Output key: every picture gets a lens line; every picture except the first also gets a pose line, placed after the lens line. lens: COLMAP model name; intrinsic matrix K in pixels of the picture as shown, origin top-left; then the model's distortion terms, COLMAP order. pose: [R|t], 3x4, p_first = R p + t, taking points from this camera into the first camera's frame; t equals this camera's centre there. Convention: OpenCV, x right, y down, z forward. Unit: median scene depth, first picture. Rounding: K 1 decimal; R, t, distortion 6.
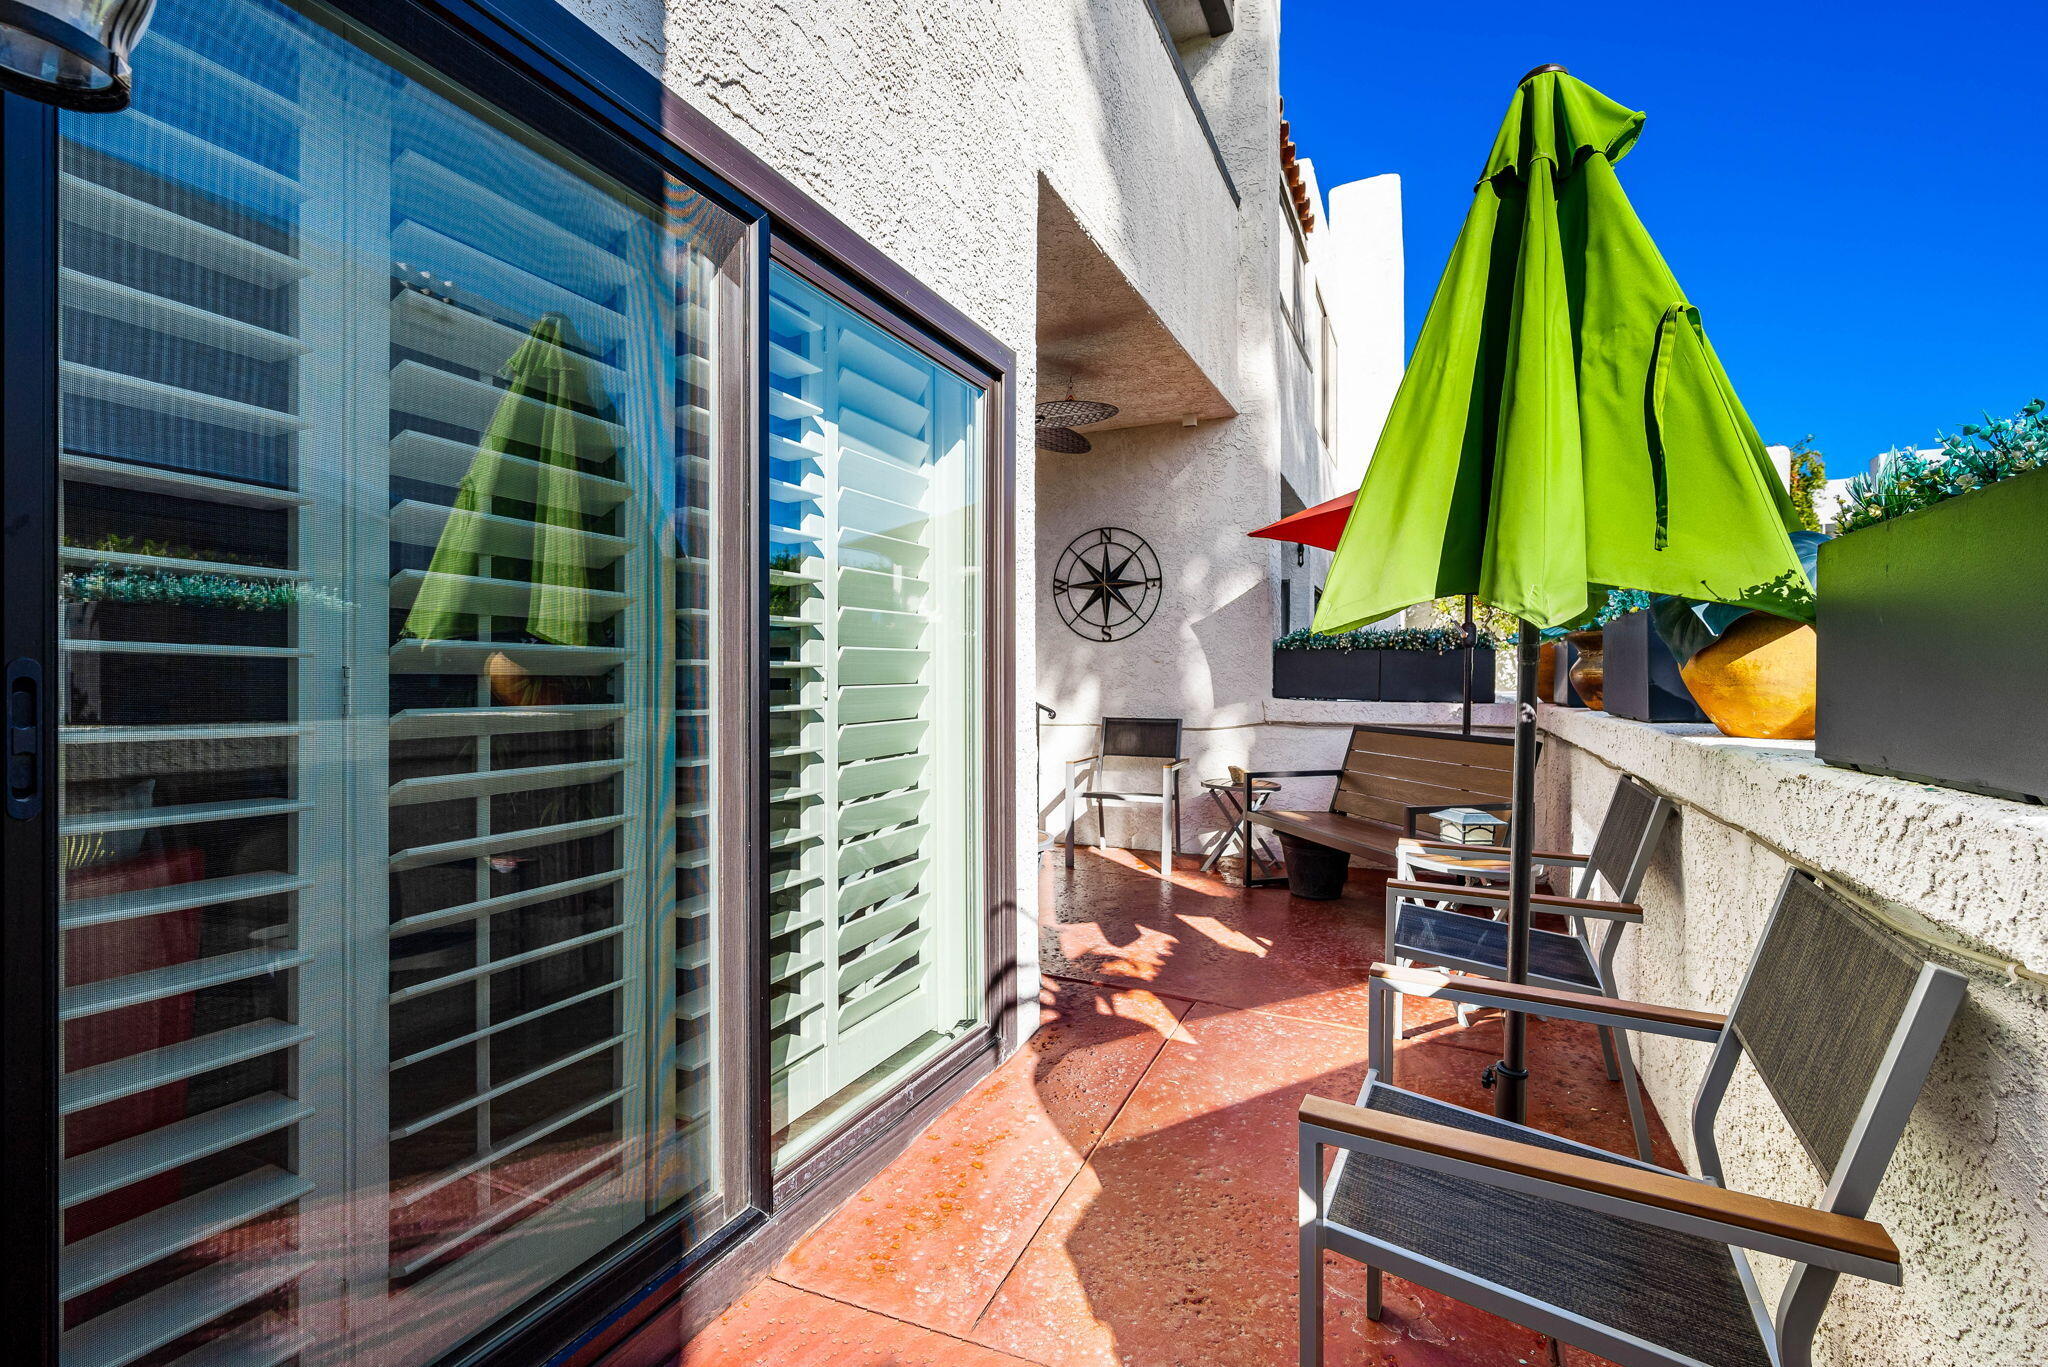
lens RADIAL K [[892.7, 0, 1014.9], [0, 892.7, 686.4], [0, 0, 1]] dist [-0.003577, 0.000544]
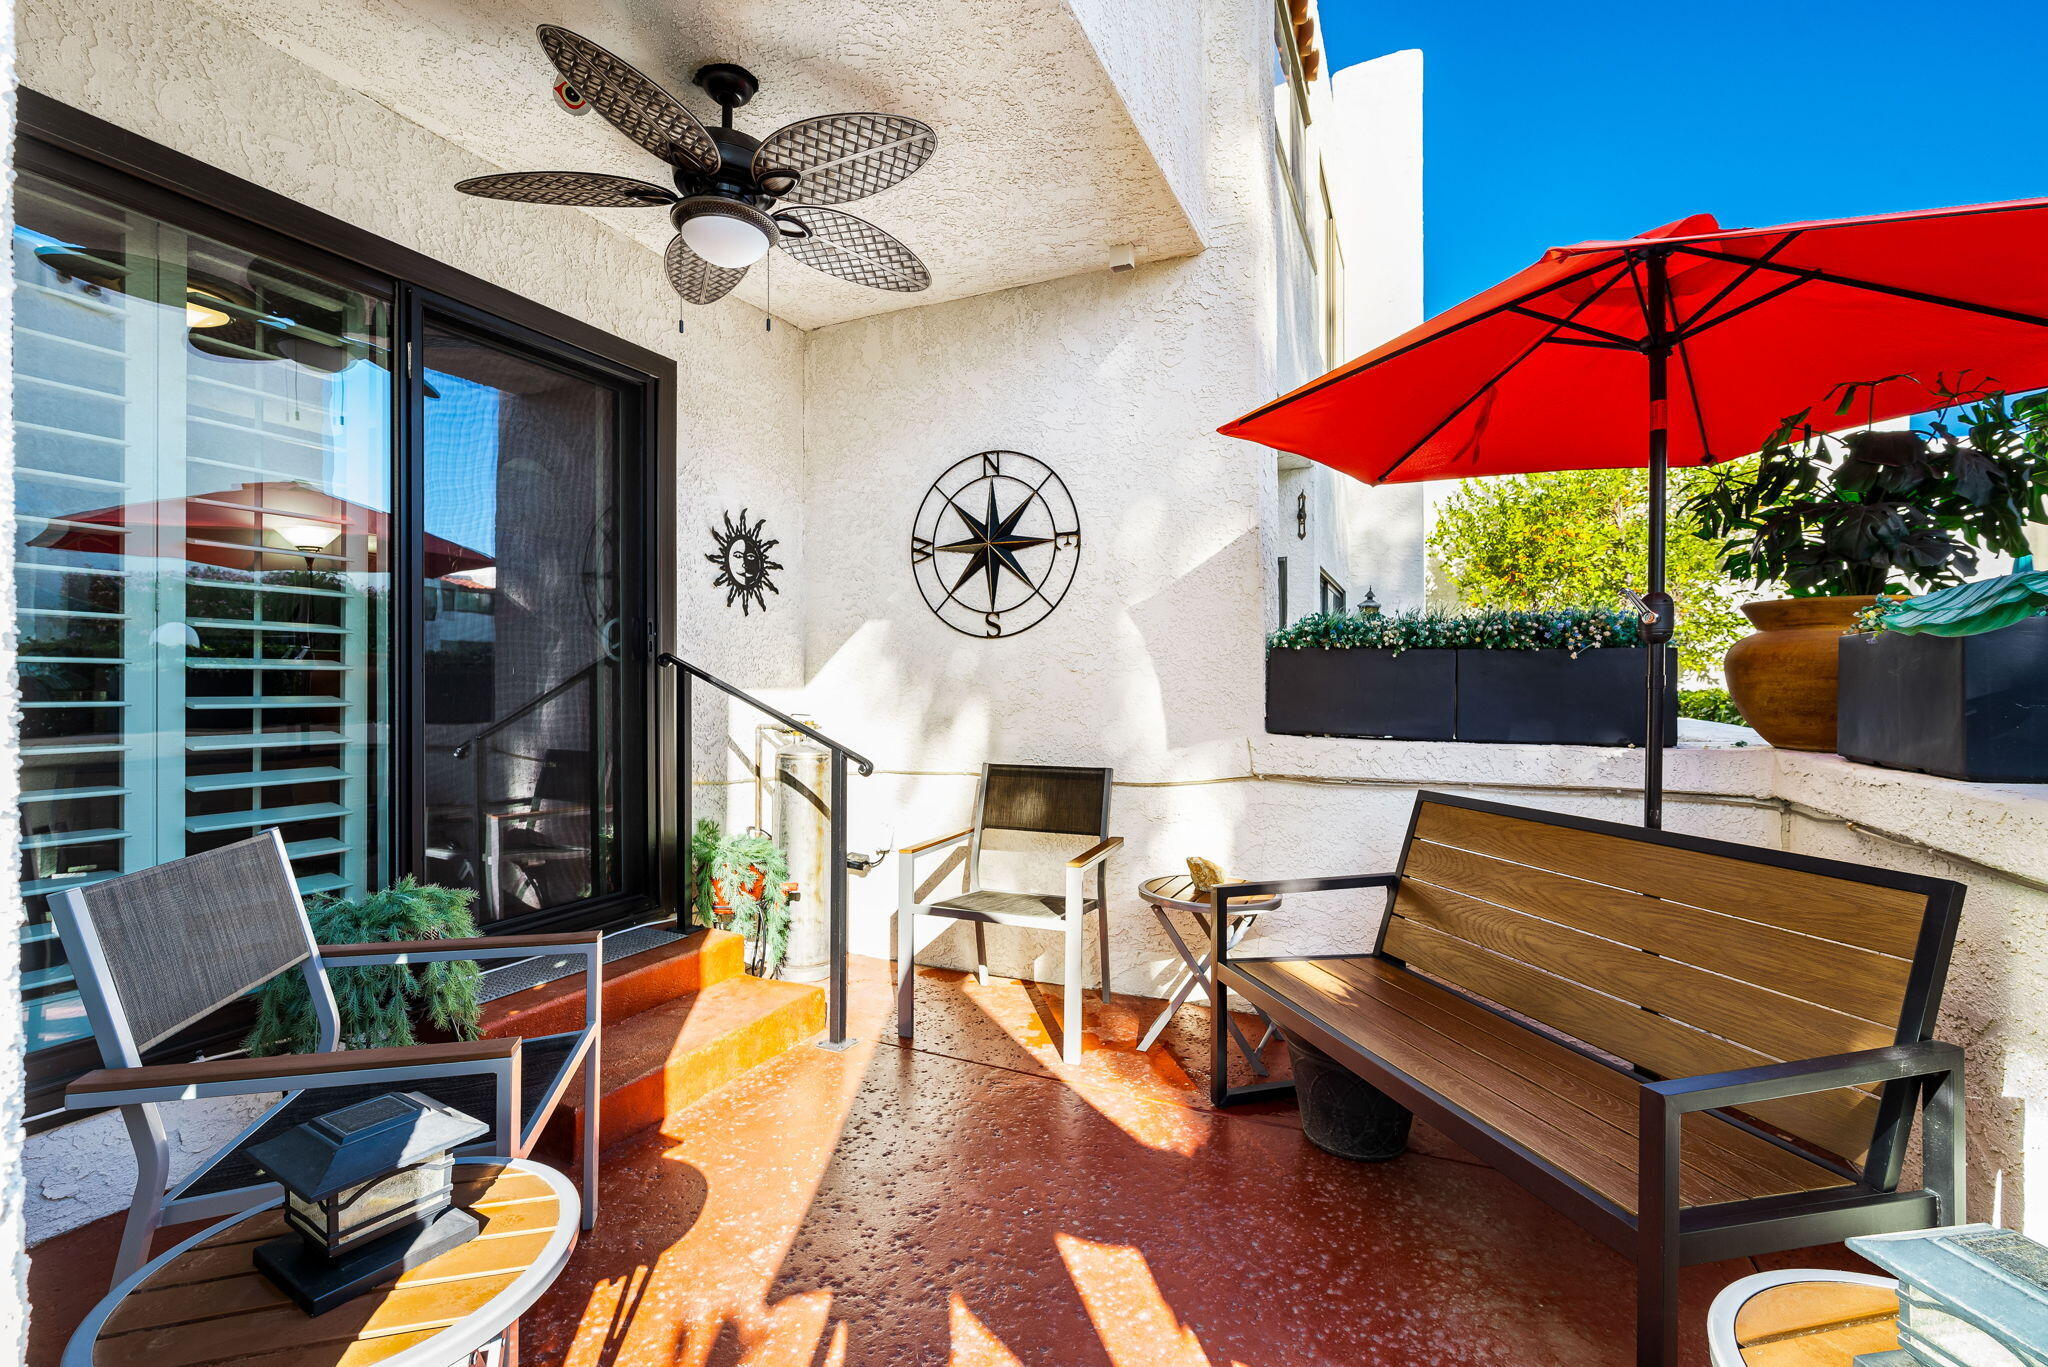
lens RADIAL K [[892.7, 0, 1018.4], [0, 892.7, 678.9], [0, 0, 1]] dist [-0.003577, 0.000544]
pose [[0.999937, -0.000591, 0.011174, 0.117070], [0.000755, 0.999891, -0.014728, -0.013567], [-0.011164, 0.014735, 0.999829, 0.405464]]
